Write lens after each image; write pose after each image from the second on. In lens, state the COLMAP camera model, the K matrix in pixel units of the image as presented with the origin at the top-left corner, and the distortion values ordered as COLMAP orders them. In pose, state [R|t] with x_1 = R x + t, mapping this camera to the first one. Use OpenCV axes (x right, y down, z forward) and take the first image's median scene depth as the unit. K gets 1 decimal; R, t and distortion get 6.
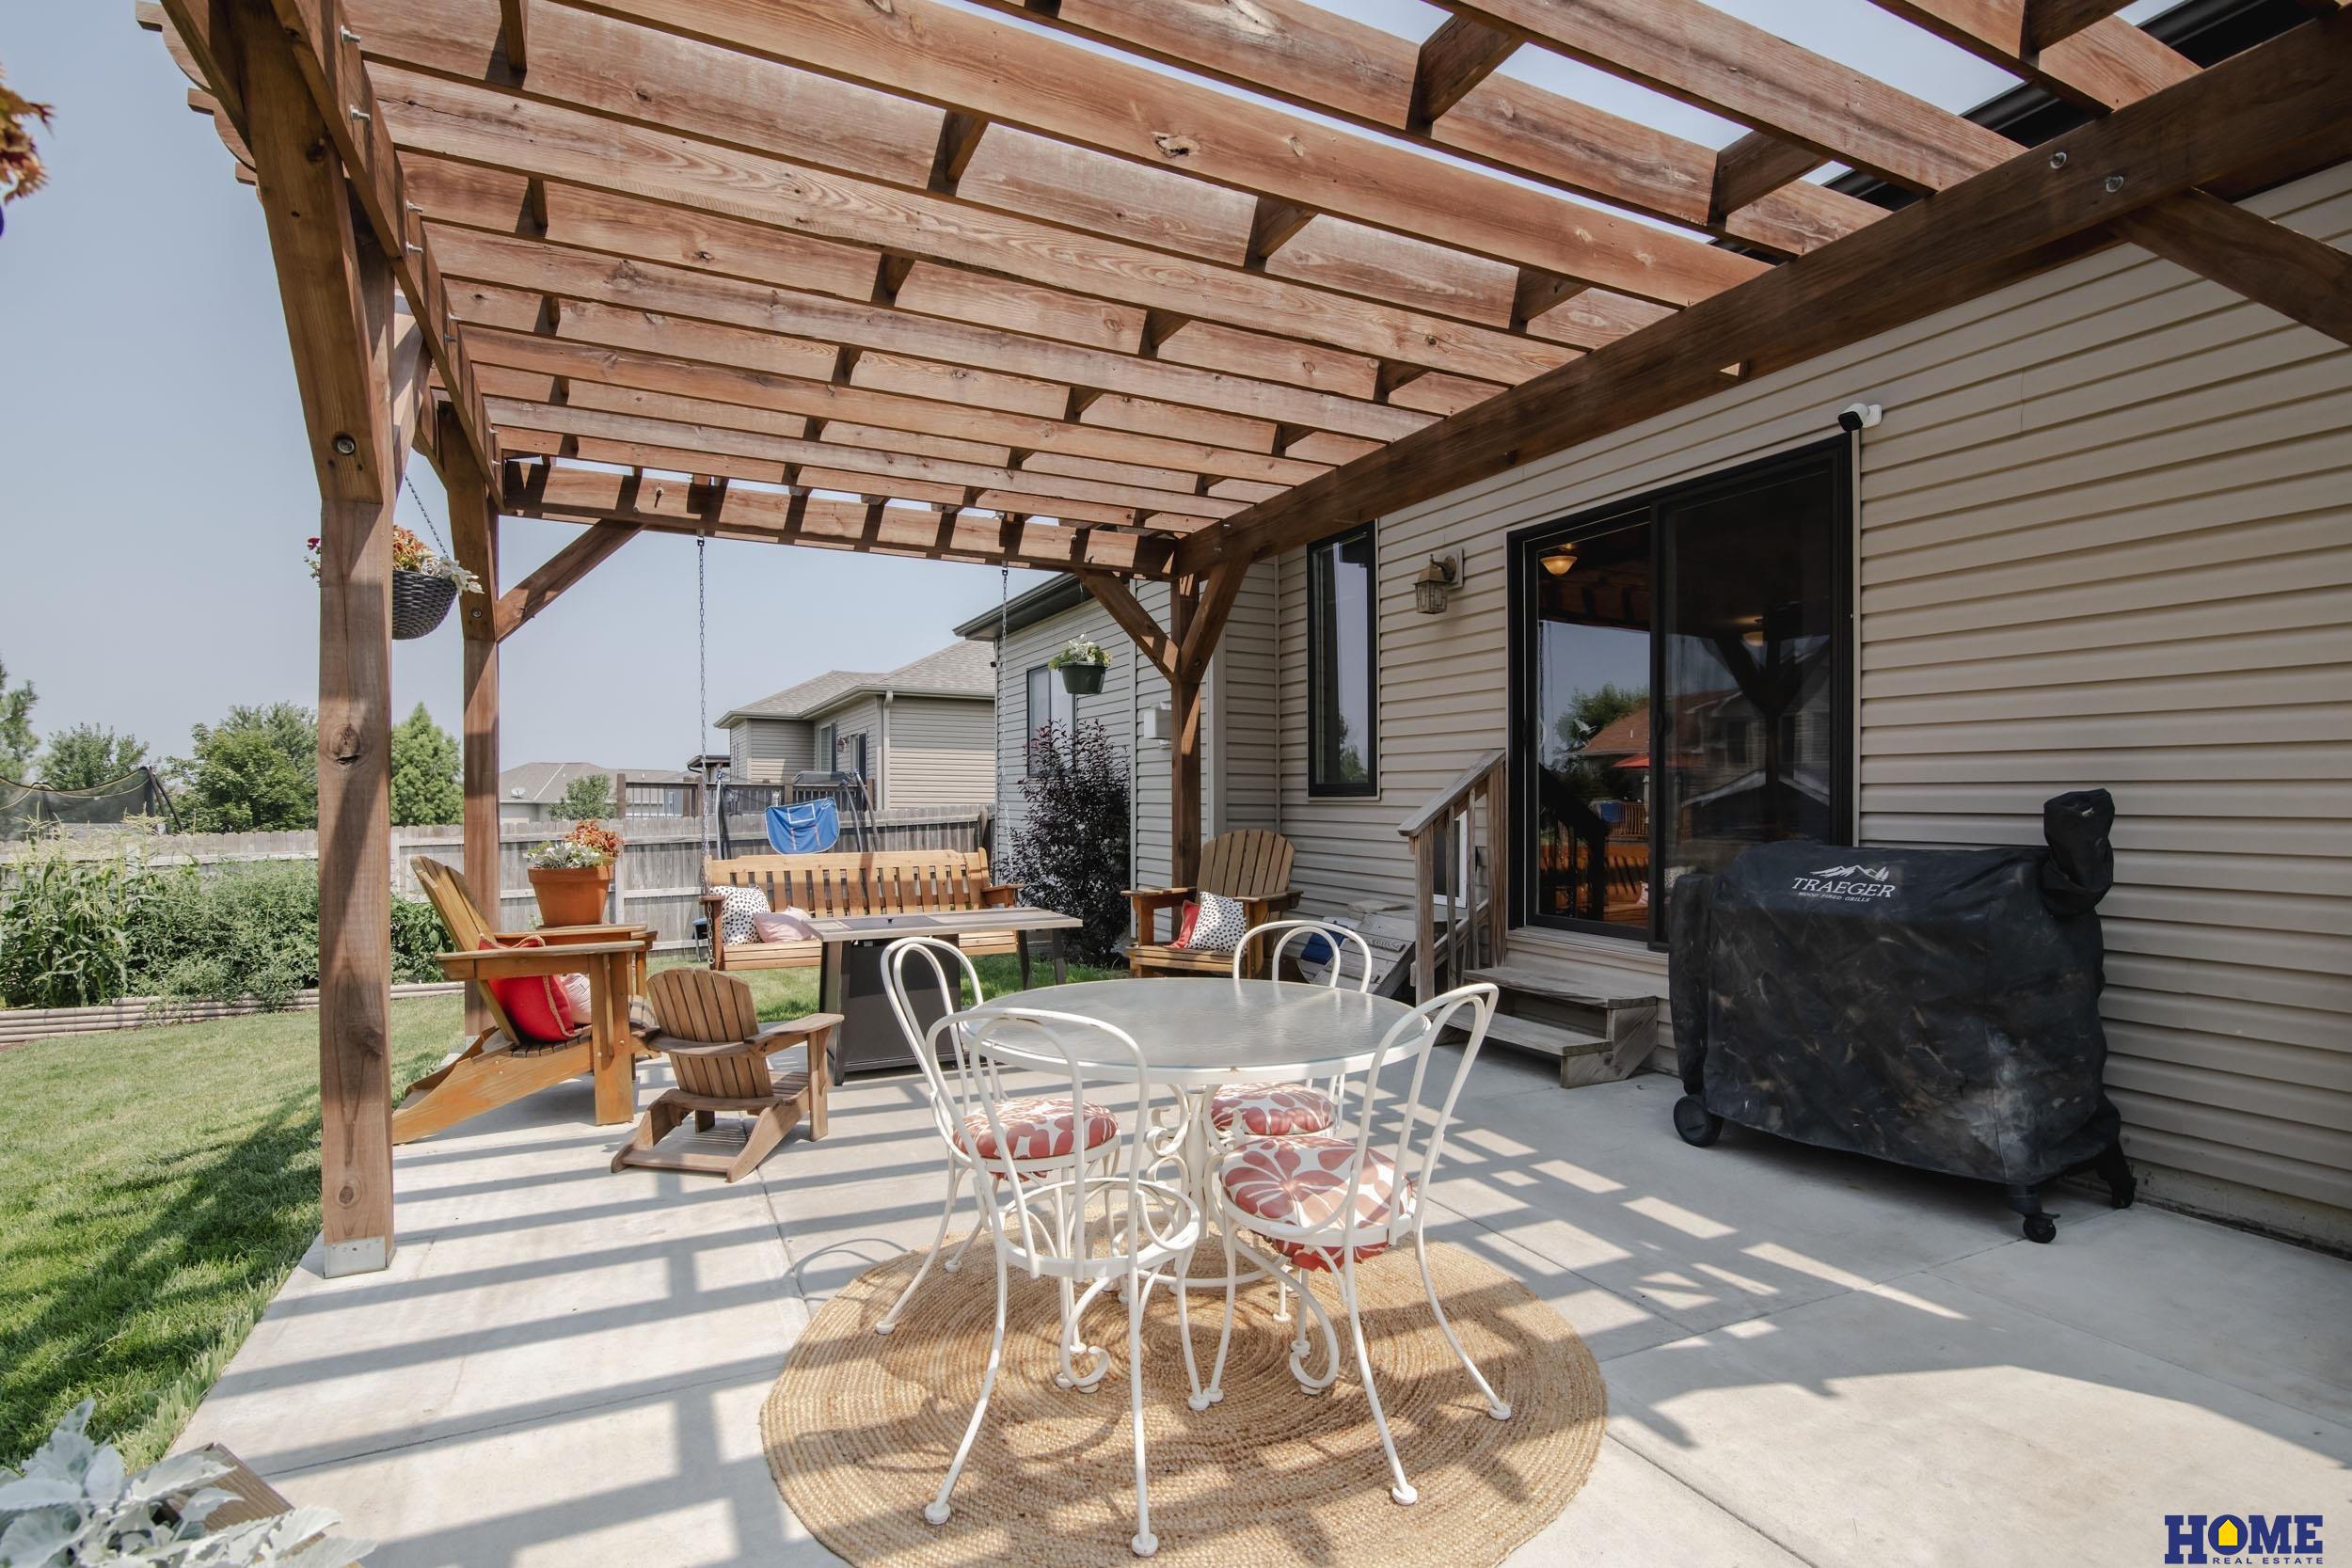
lens RADIAL K [[1133.3, 0, 1184.0], [0, 1133.3, 779.8], [0, 0, 1]] dist [-0.018490, 0.001398]
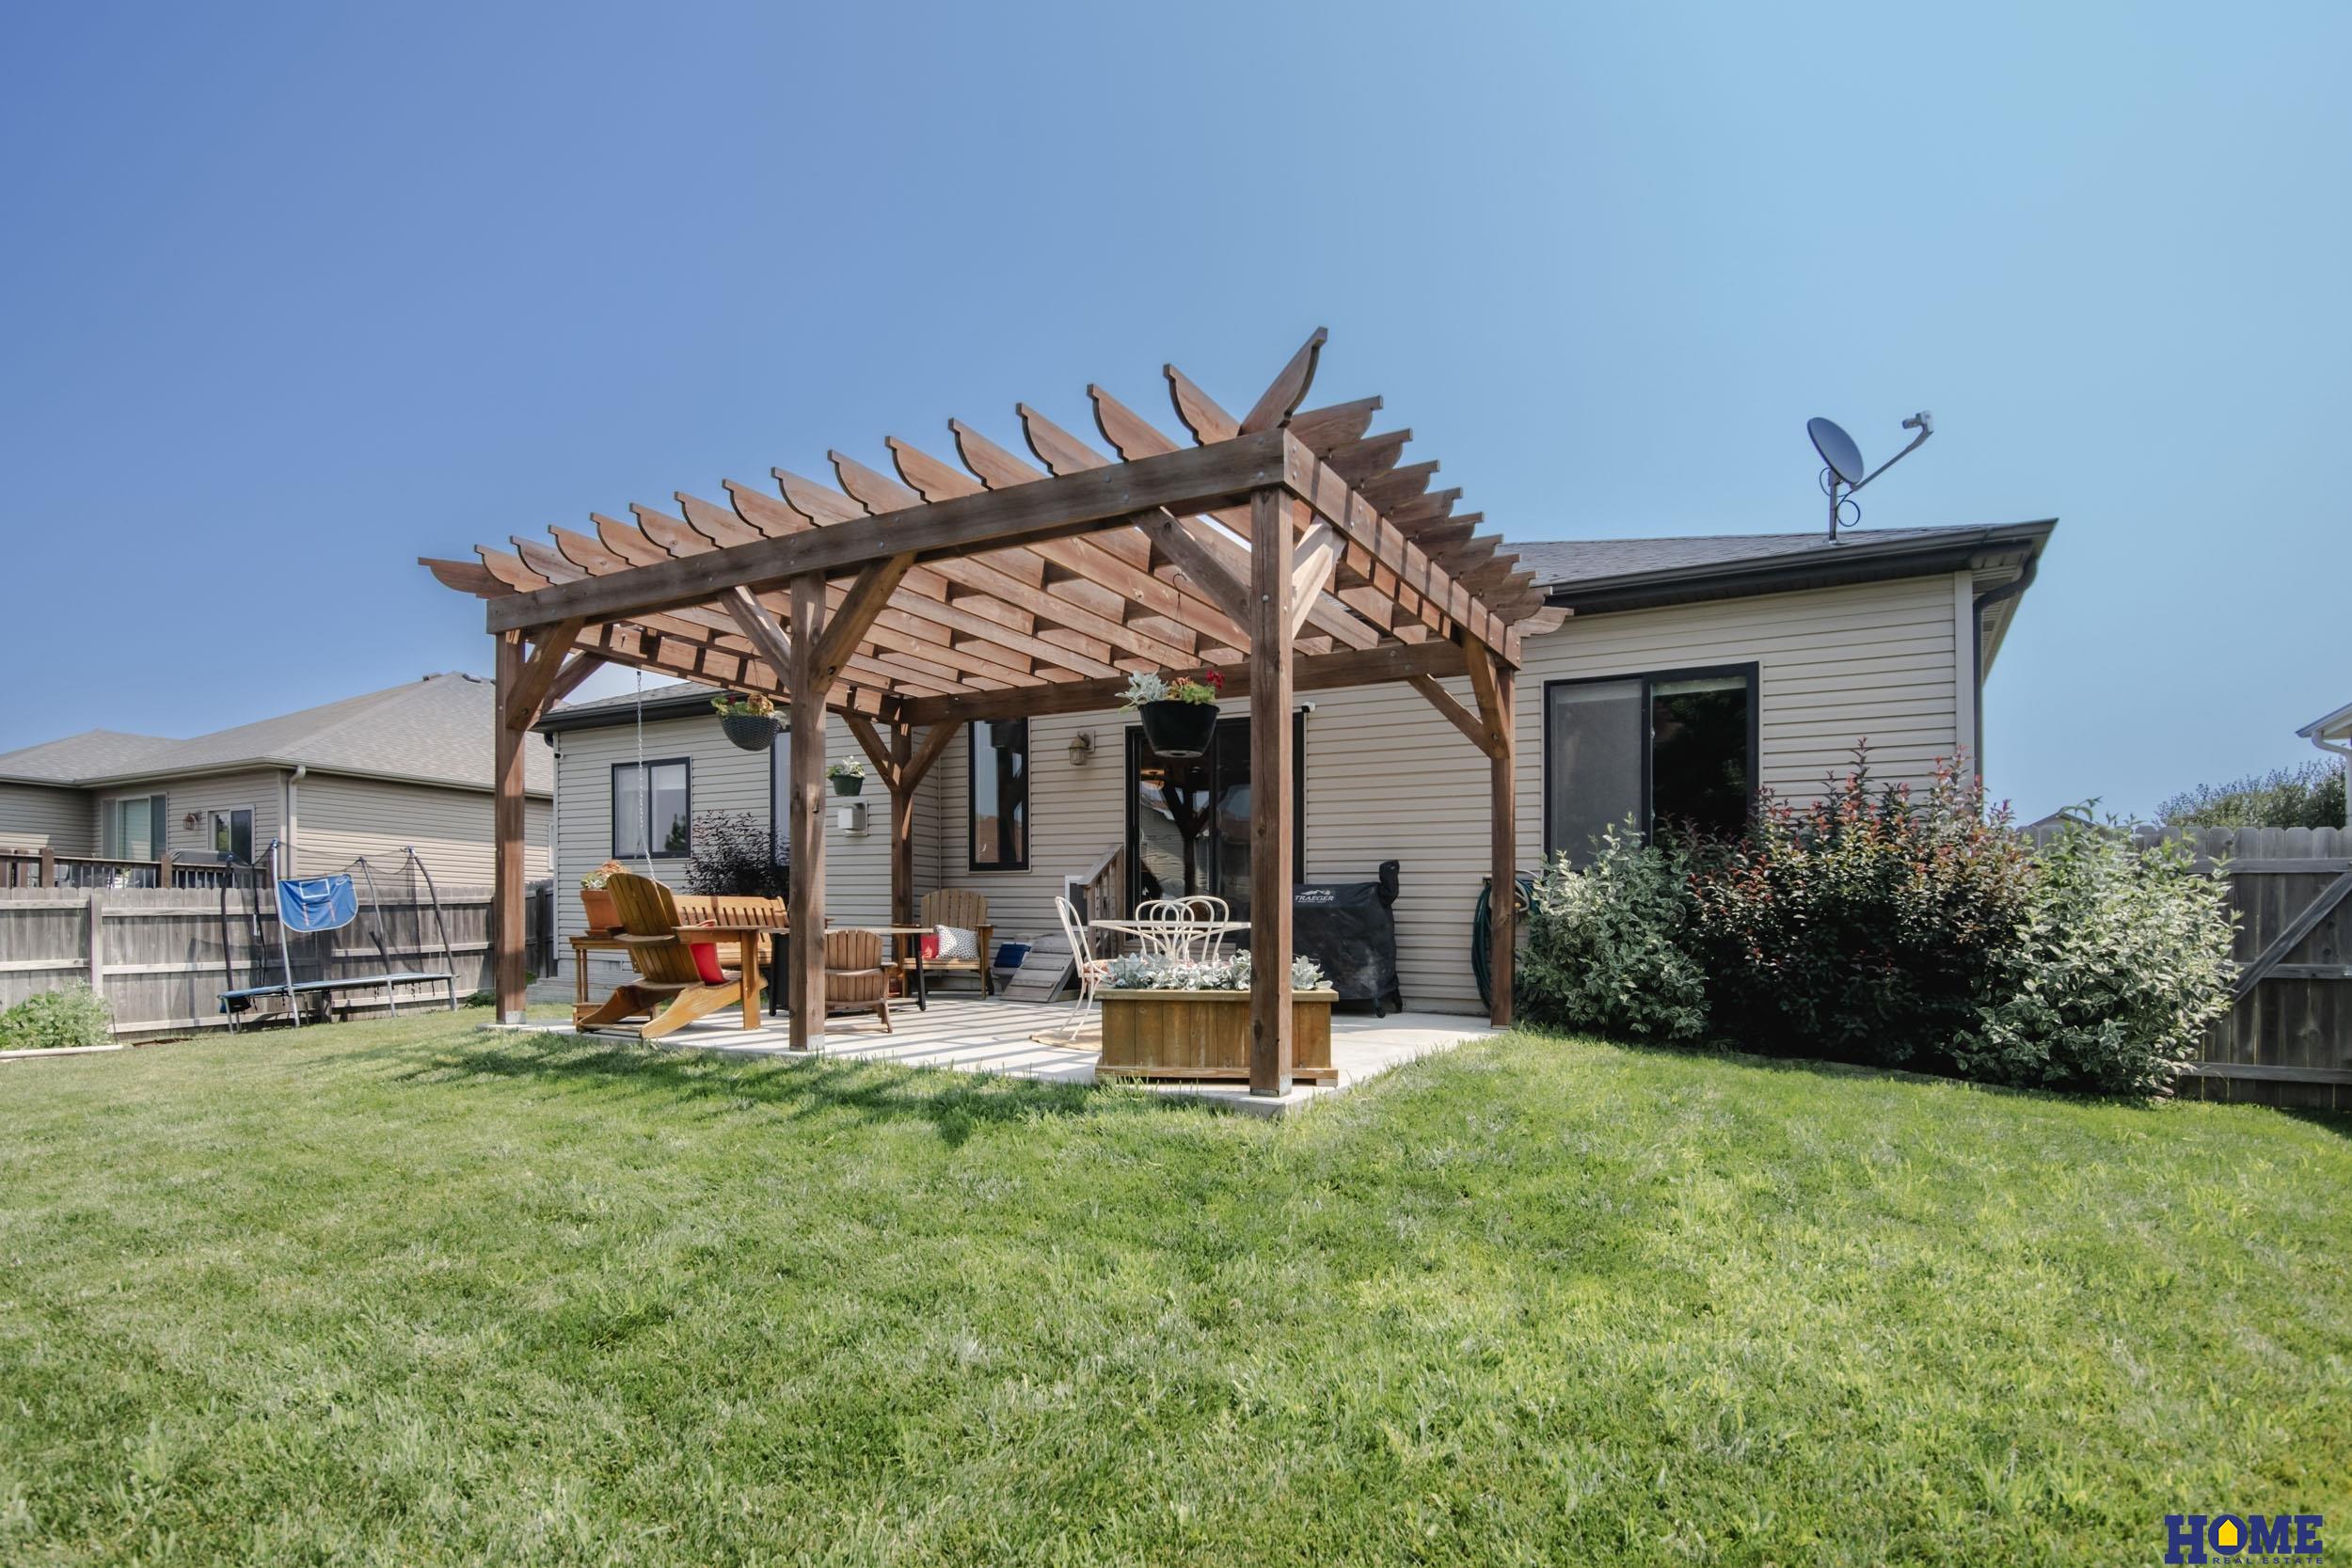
lens RADIAL K [[1191.0, 0, 1176.0], [0, 1191.0, 784.0], [0, 0, 1]] dist [-0.016926, 0.000517]
pose [[0.826096, 0.075975, 0.558385, -0.592857], [-0.020199, 0.994225, -0.105394, 0.064201], [-0.563168, 0.075787, 0.822860, -0.523985]]
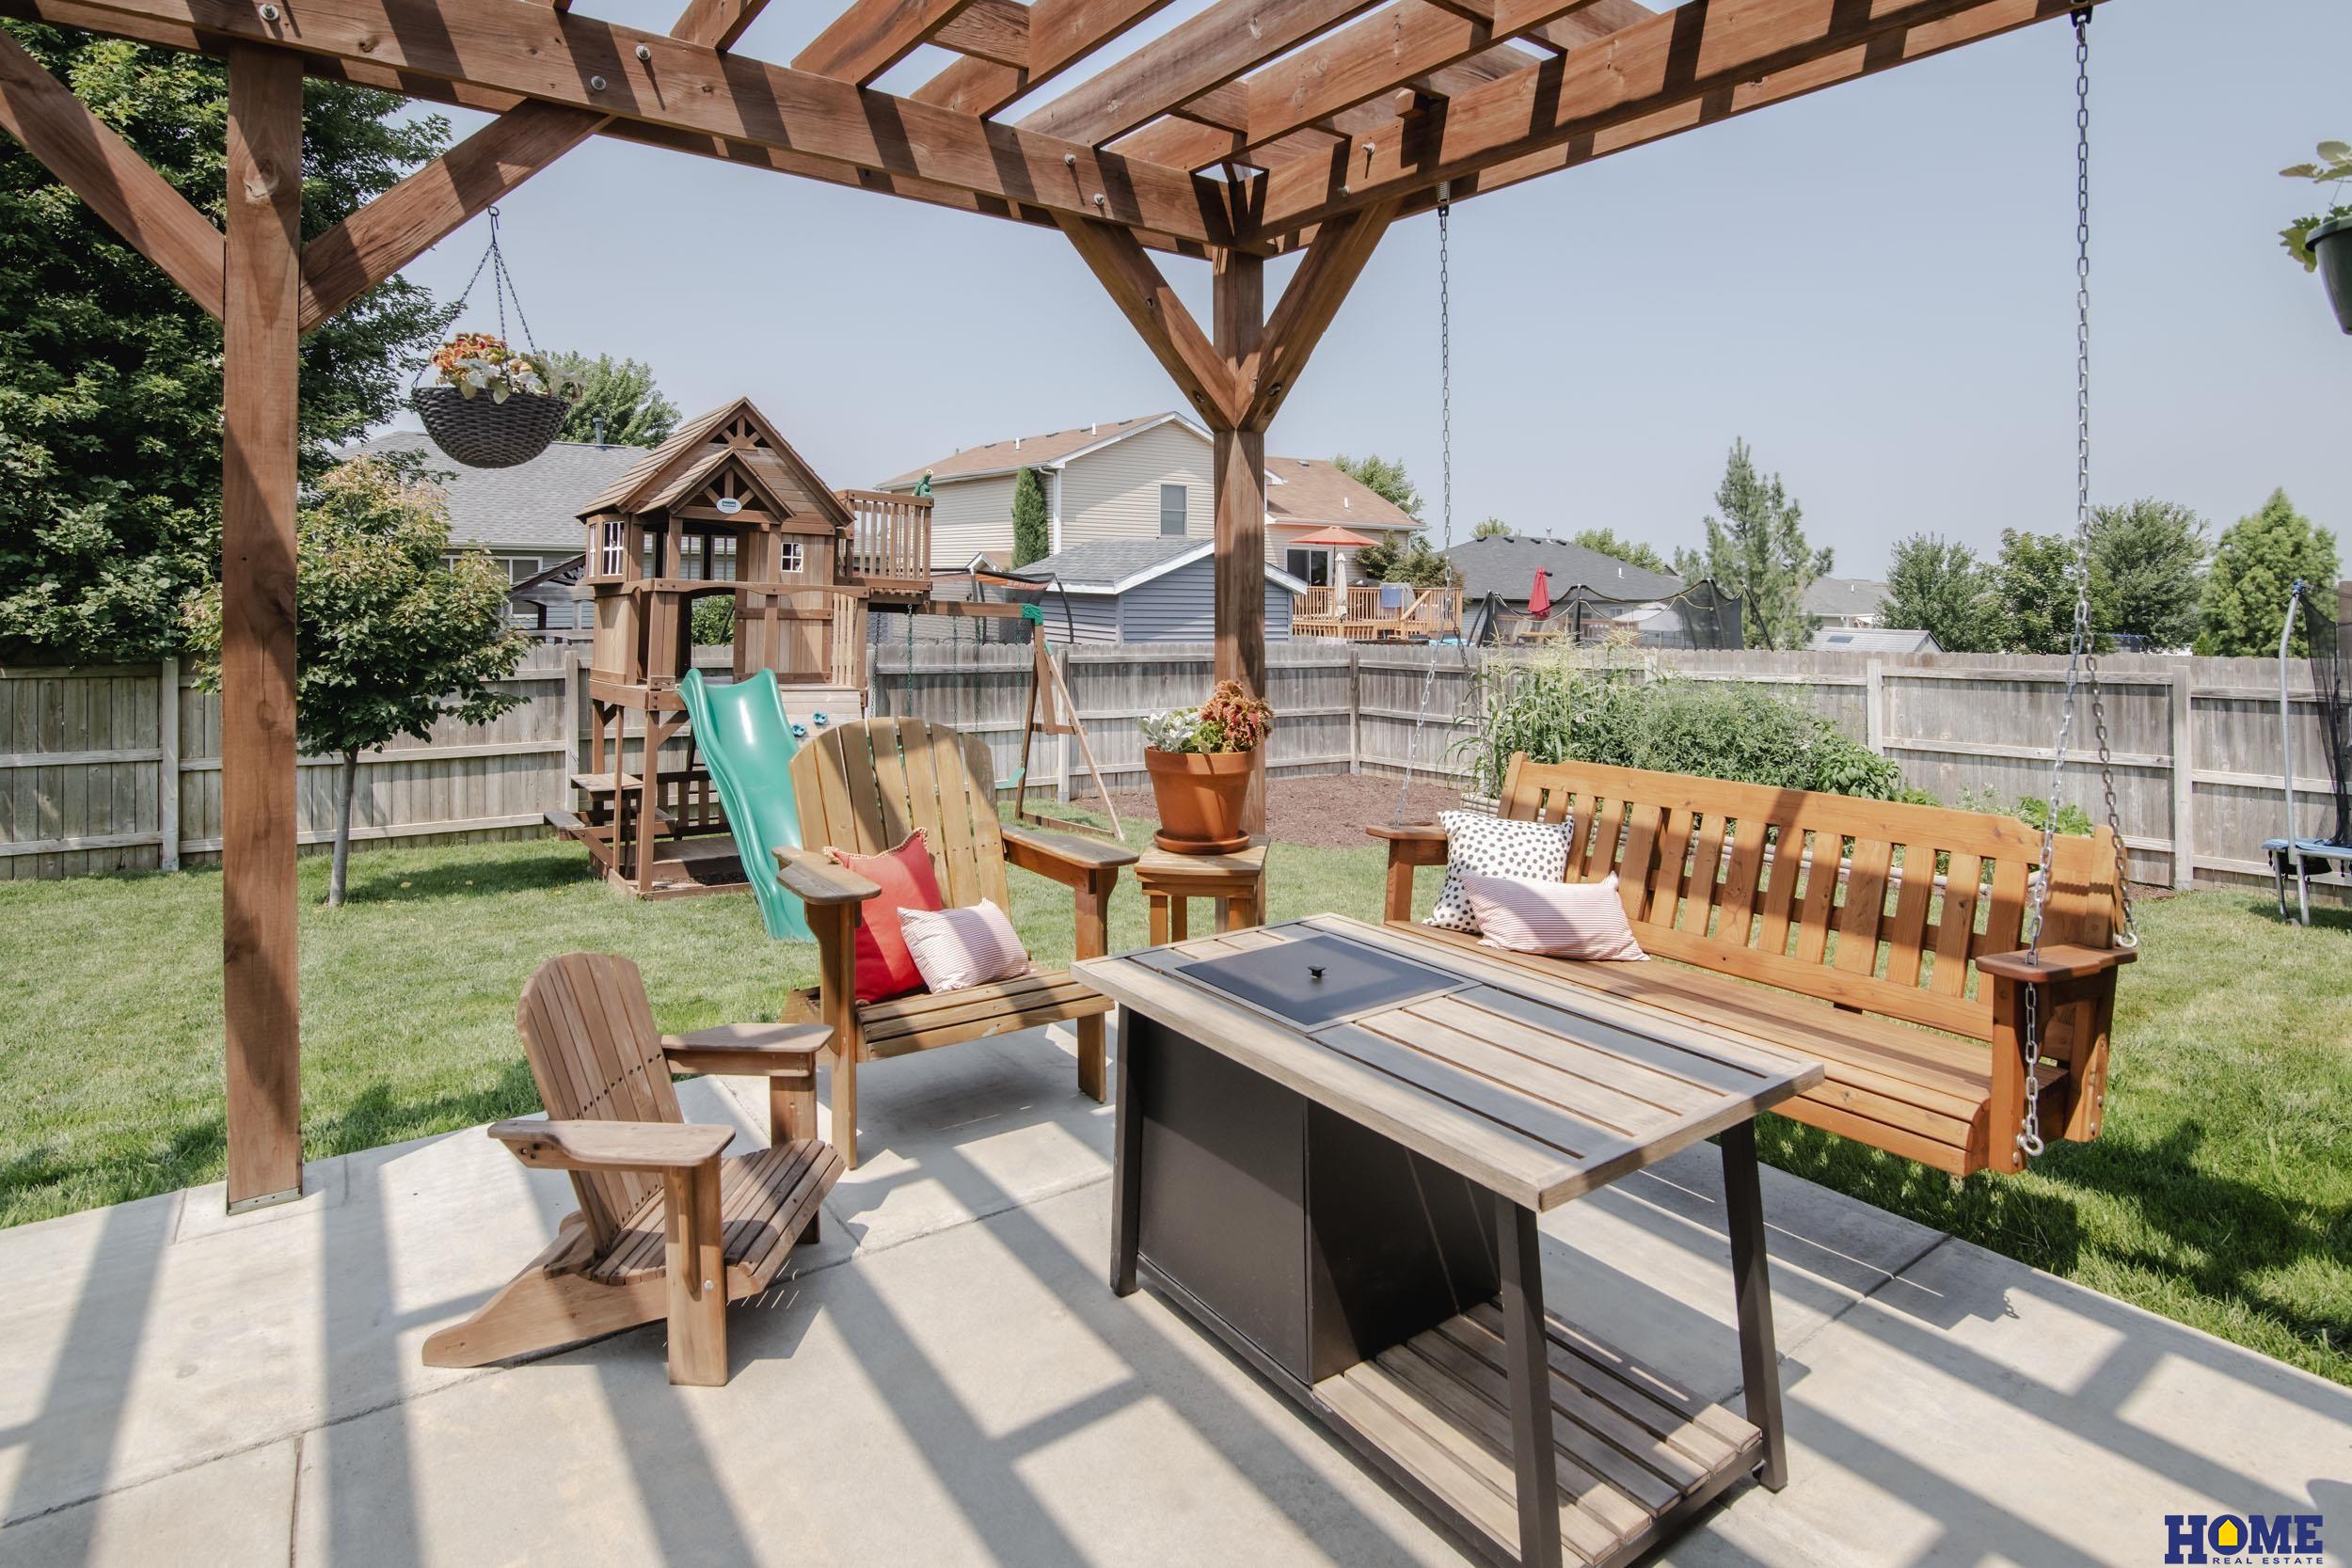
lens RADIAL K [[1199.4, 0, 1178.0], [0, 1199.4, 588.5], [0, 0, 1]] dist [-0.002730, -0.000112]
pose [[0.183690, 0.000476, -0.982984, 0.117879], [0.004587, 0.999989, 0.001341, -0.013492], [0.982974, -0.004755, 0.183686, 0.580032]]
